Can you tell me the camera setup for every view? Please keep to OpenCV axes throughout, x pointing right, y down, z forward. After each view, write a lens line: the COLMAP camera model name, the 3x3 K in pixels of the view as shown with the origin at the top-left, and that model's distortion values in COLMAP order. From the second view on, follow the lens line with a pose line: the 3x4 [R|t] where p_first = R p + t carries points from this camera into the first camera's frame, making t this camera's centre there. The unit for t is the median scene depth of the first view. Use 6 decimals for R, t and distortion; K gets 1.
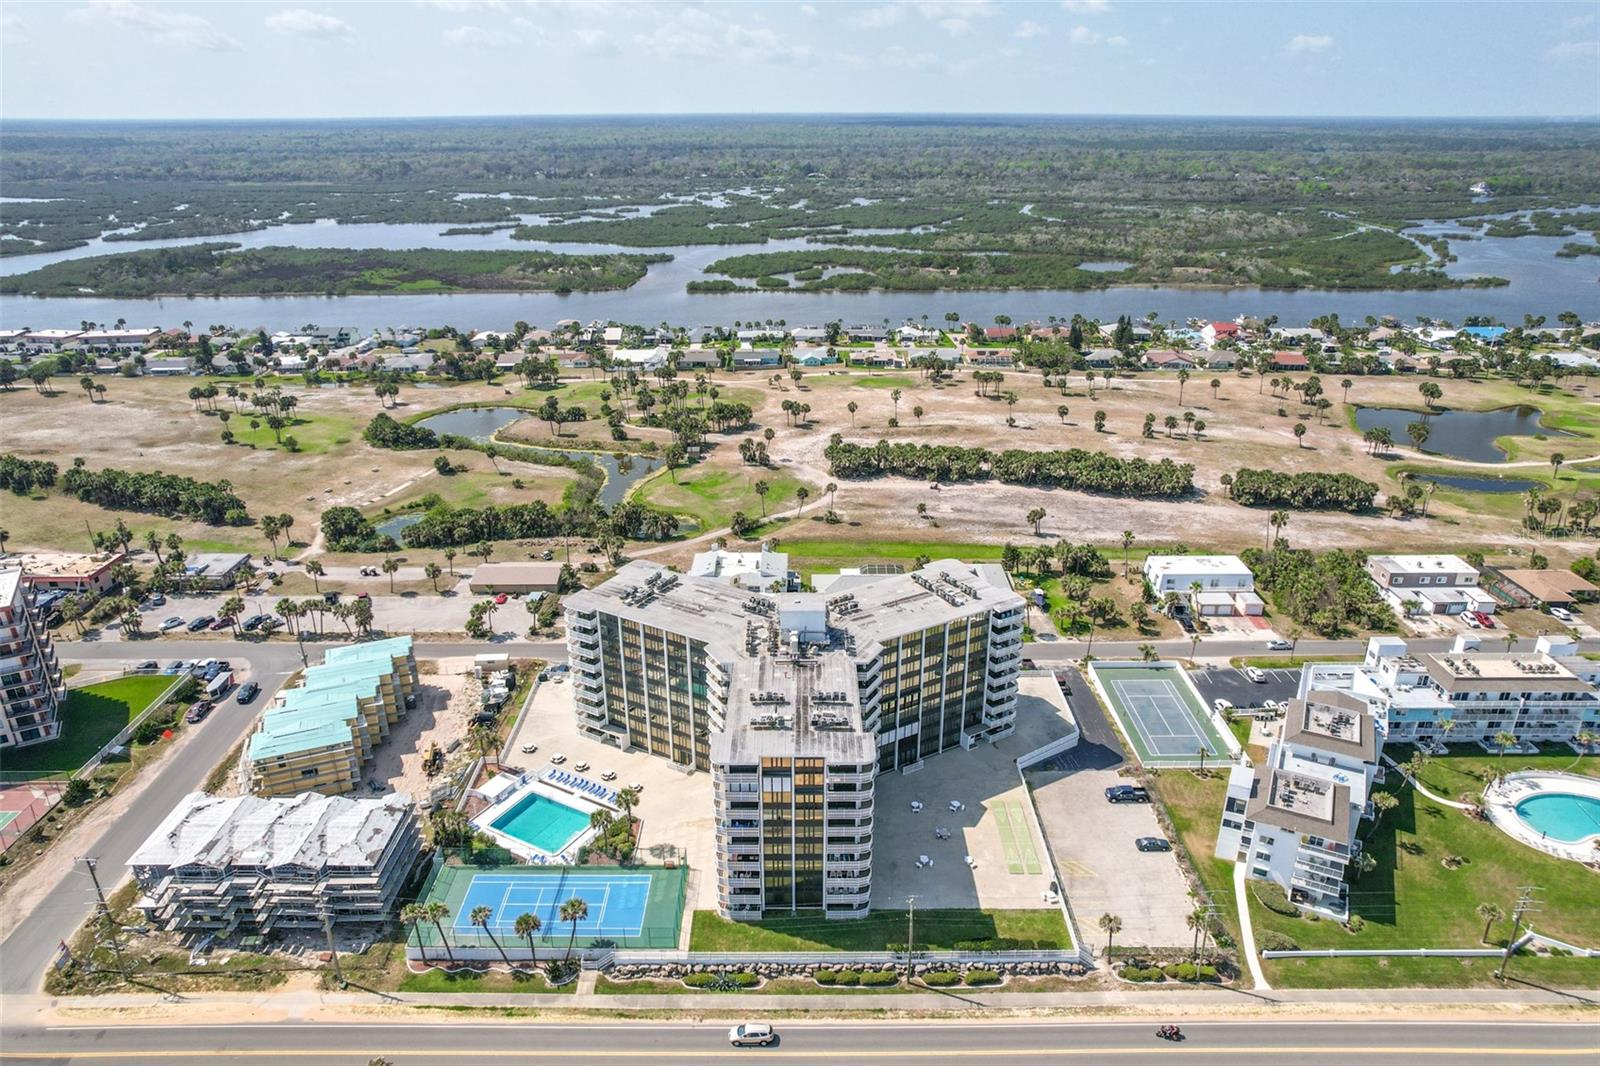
lens RADIAL K [[1037.1, 0, 801.6], [0, 1037.1, 528.4], [0, 0, 1]] dist [-0.075925, 0.072402]
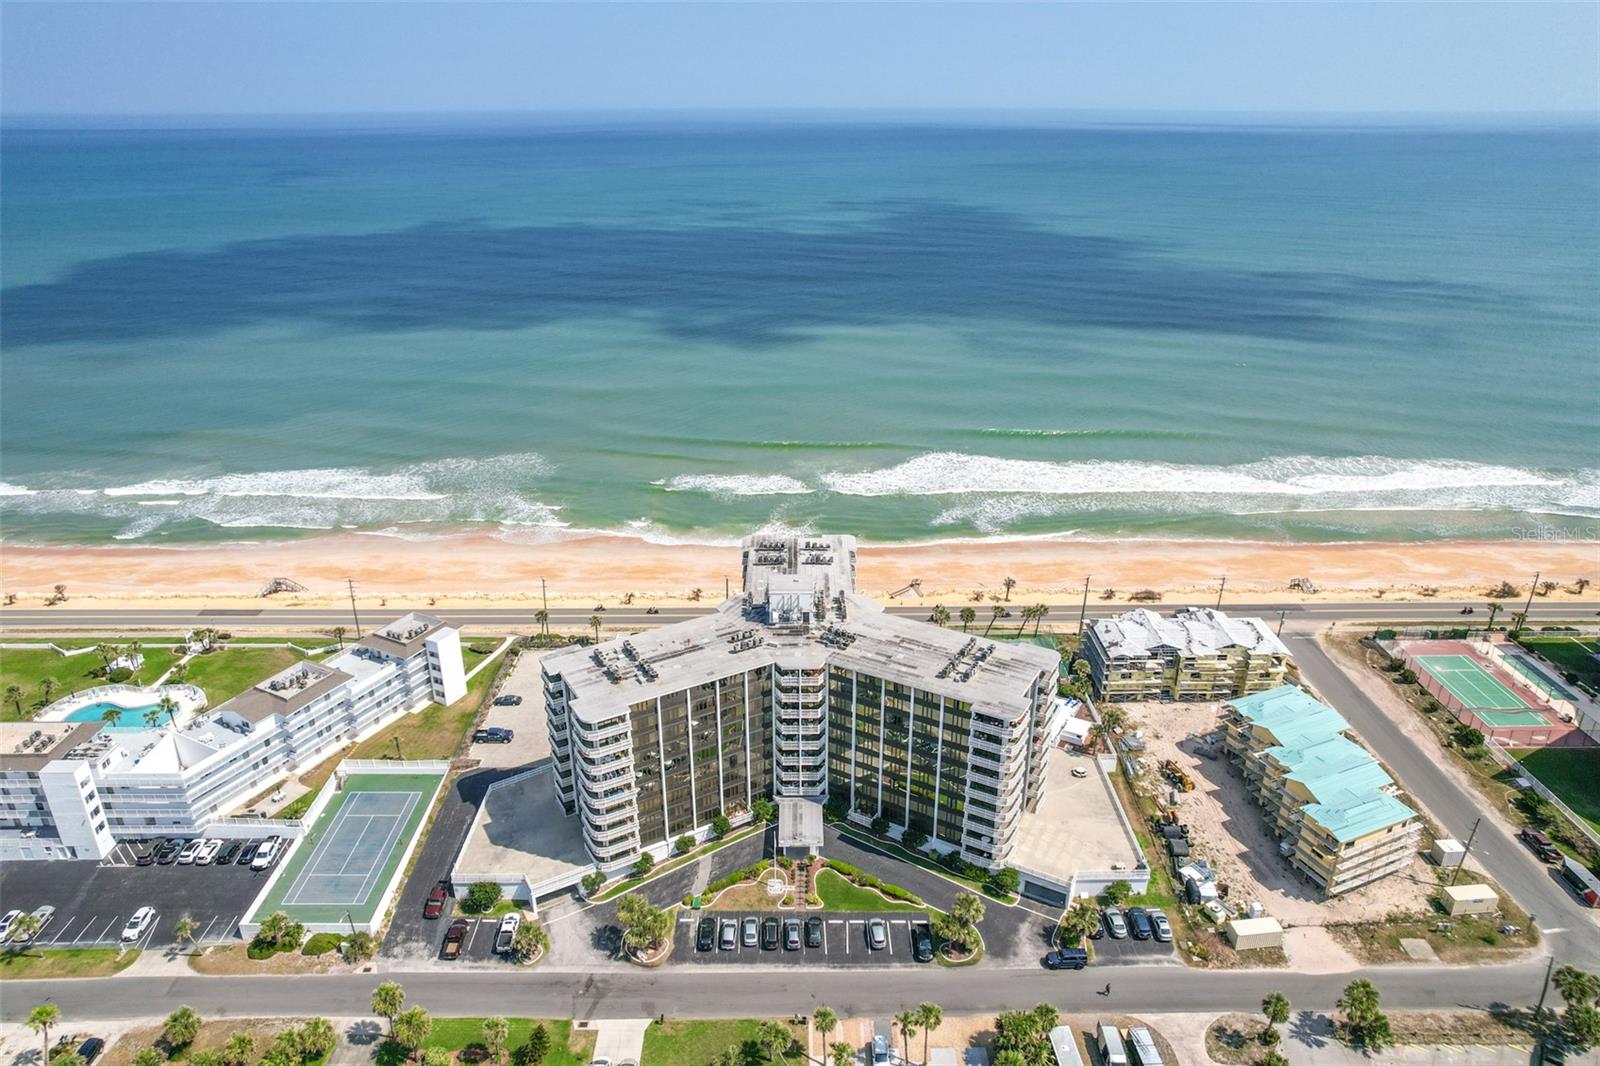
lens RADIAL K [[1042.1, 0, 801.7], [0, 1042.1, 524.5], [0, 0, 1]] dist [-0.079508, 0.077483]
pose [[-0.999969, 0.005460, -0.005742, -0.002925], [-0.000170, 0.709681, 0.704523, -0.645734], [0.007922, 0.704502, -0.709658, 1.568772]]
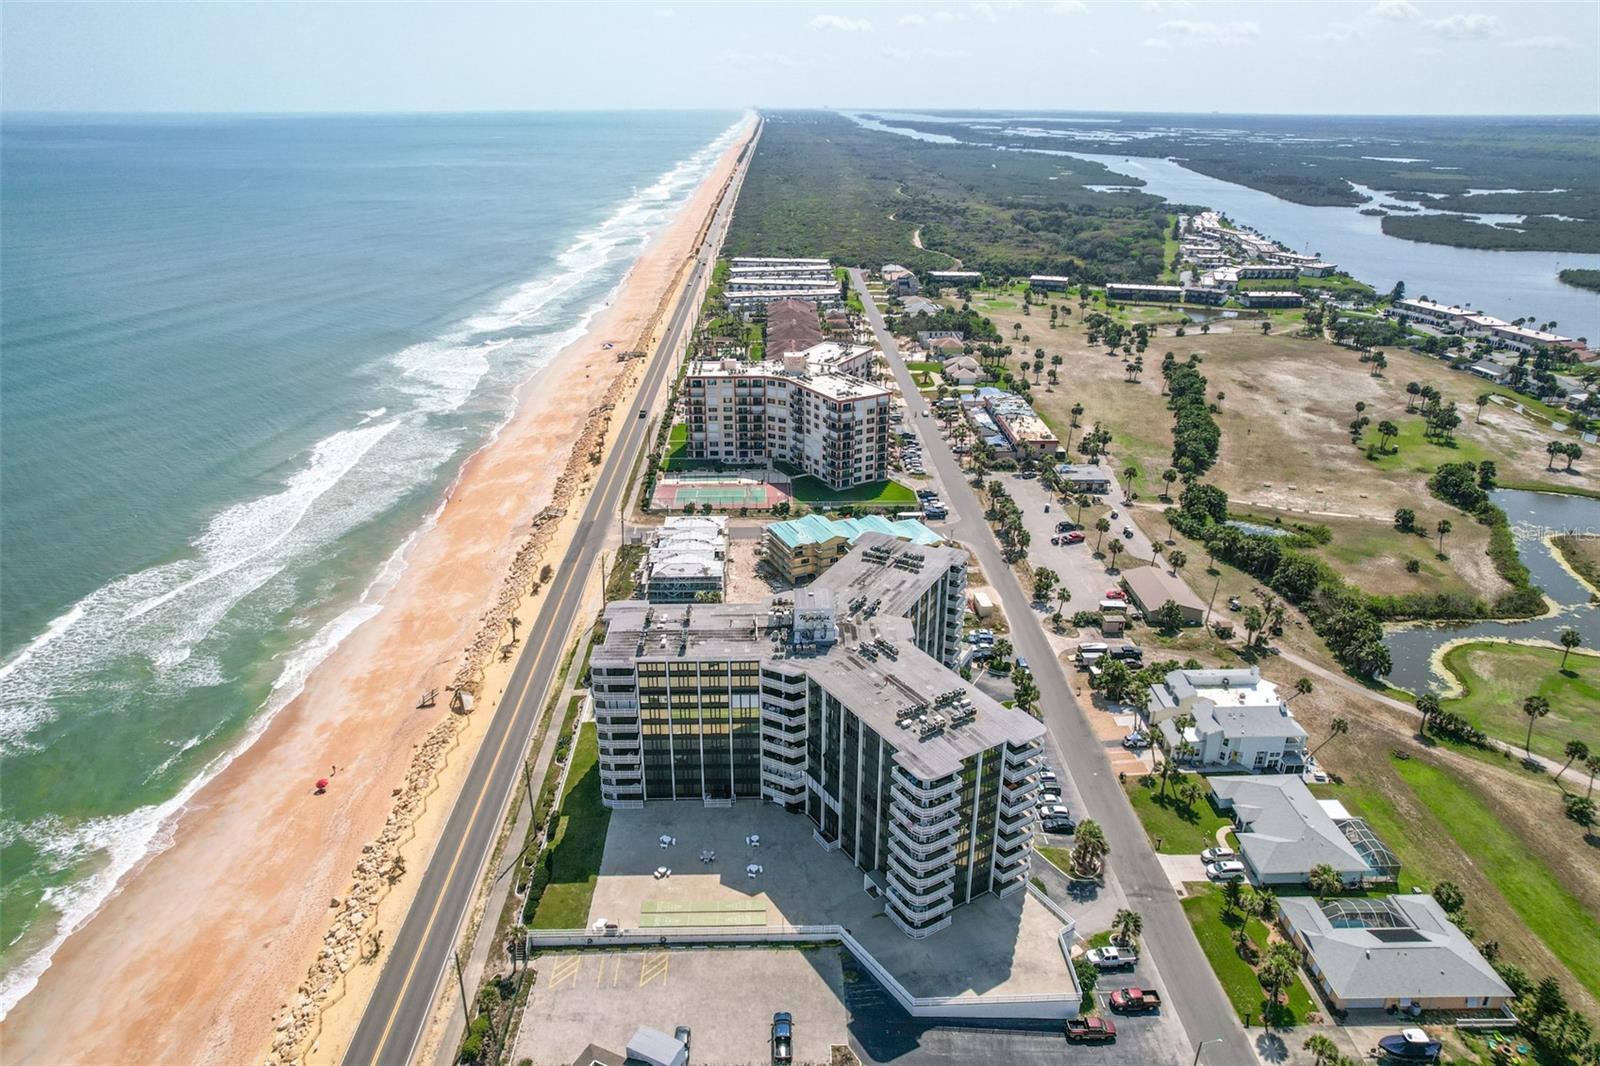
lens RADIAL K [[1022.2, 0, 803.4], [0, 1022.2, 532.1], [0, 0, 1]] dist [-0.058510, 0.039222]
pose [[0.028702, 0.392209, -0.919428, 0.814442], [-0.381829, 0.854358, 0.352532, -0.301869], [0.923787, 0.340946, 0.174278, 0.741130]]
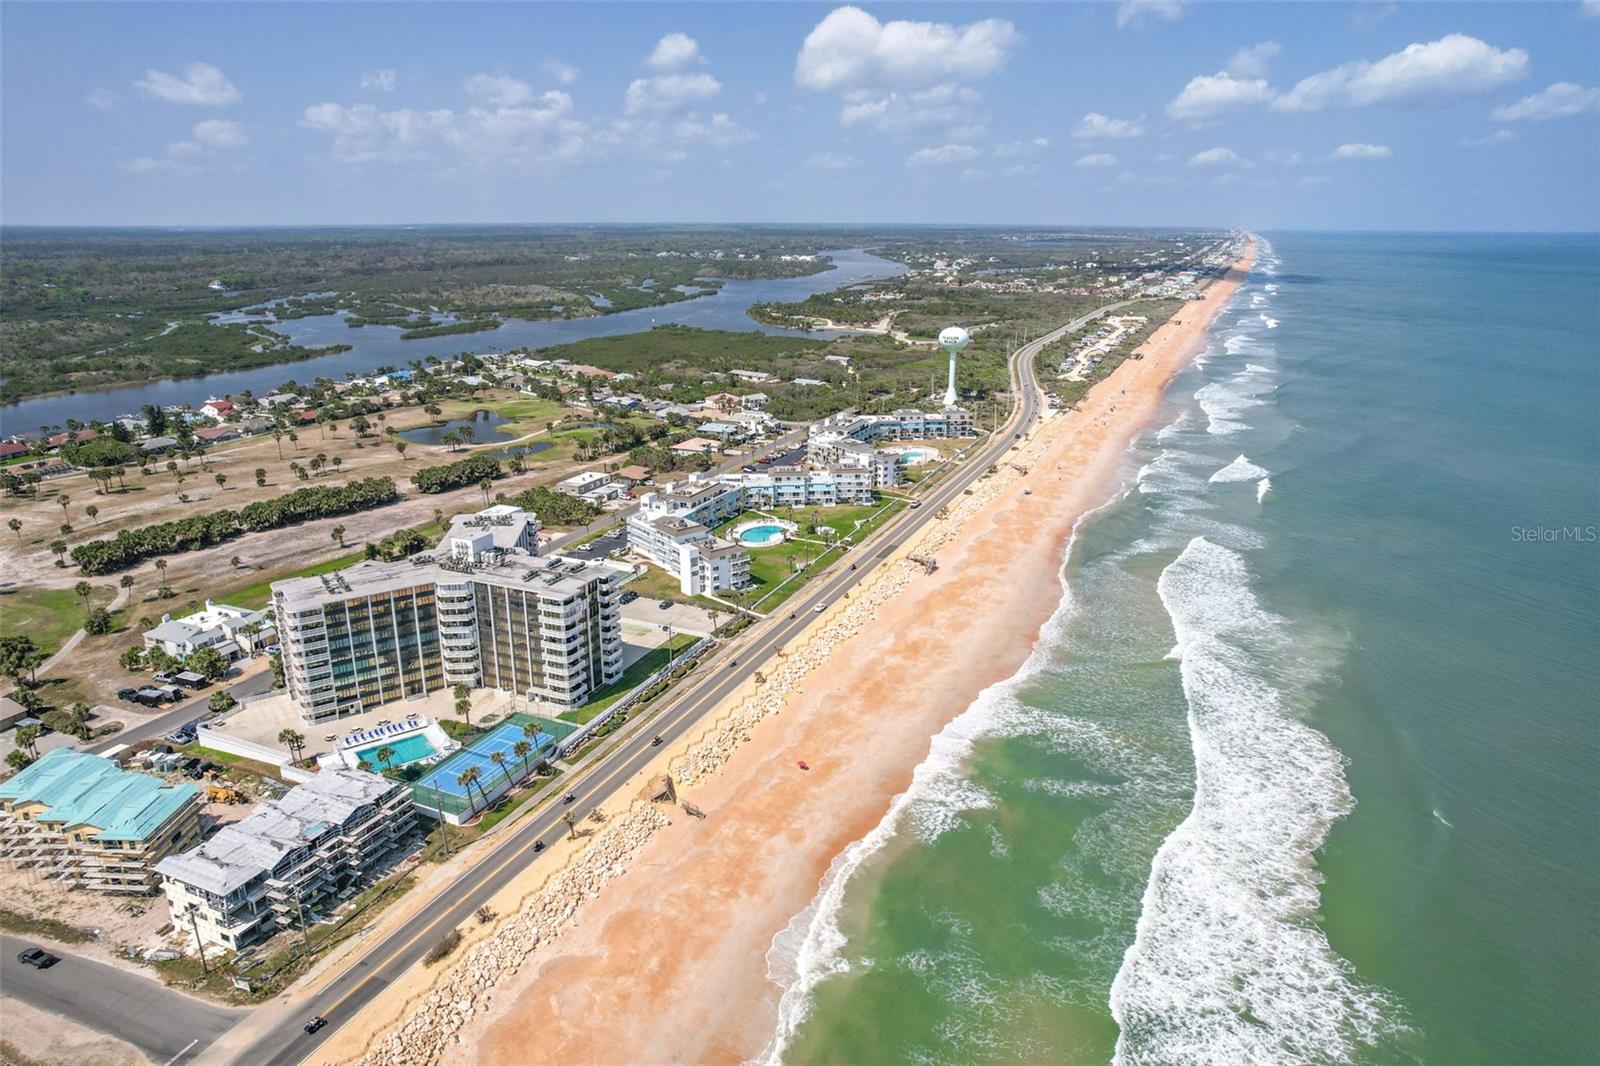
lens RADIAL K [[1031.1, 0, 802.2], [0, 1031.1, 526.3], [0, 0, 1]] dist [-0.071195, 0.065800]
pose [[0.408548, -0.260601, 0.874743, -0.995971], [0.343632, 0.931775, 0.117099, 0.046849], [-0.845580, 0.252749, 0.470226, -0.074829]]
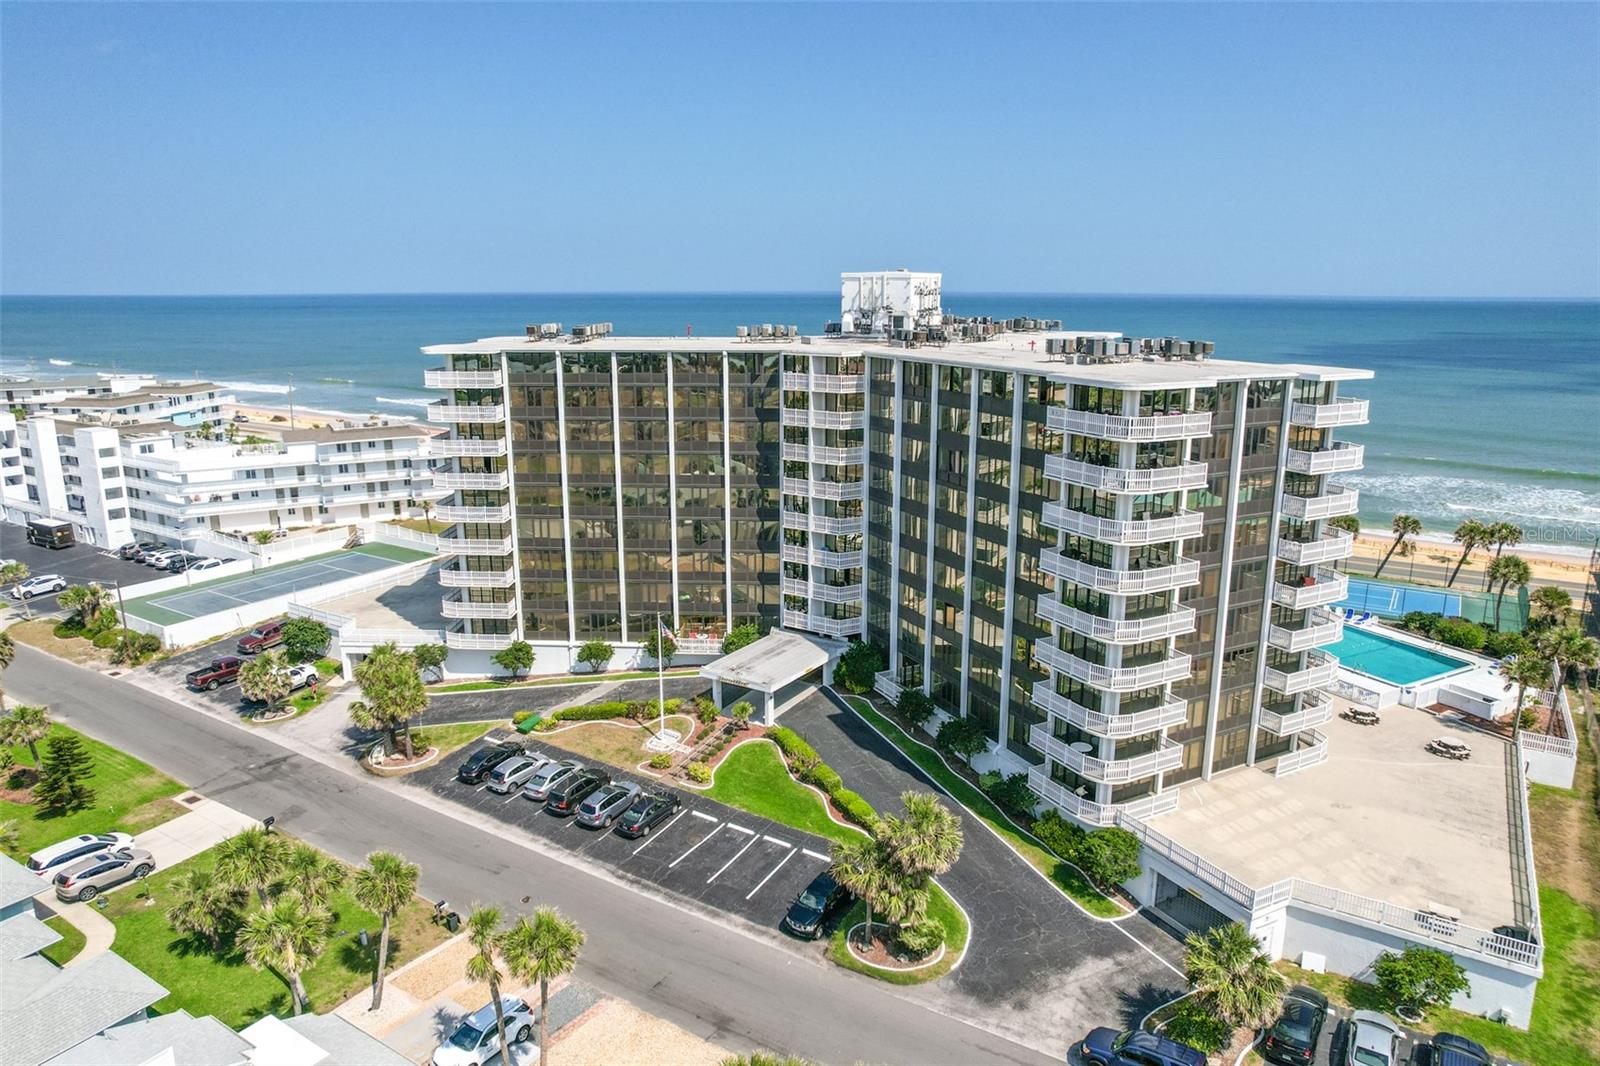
lens RADIAL K [[1042.1, 0, 801.7], [0, 1042.1, 524.5], [0, 0, 1]] dist [-0.079508, 0.077483]
pose [[-0.842430, -0.120257, 0.525214, -0.259615], [0.203519, 0.831542, 0.516835, -0.114621], [-0.498890, 0.542288, -0.676041, 1.389423]]
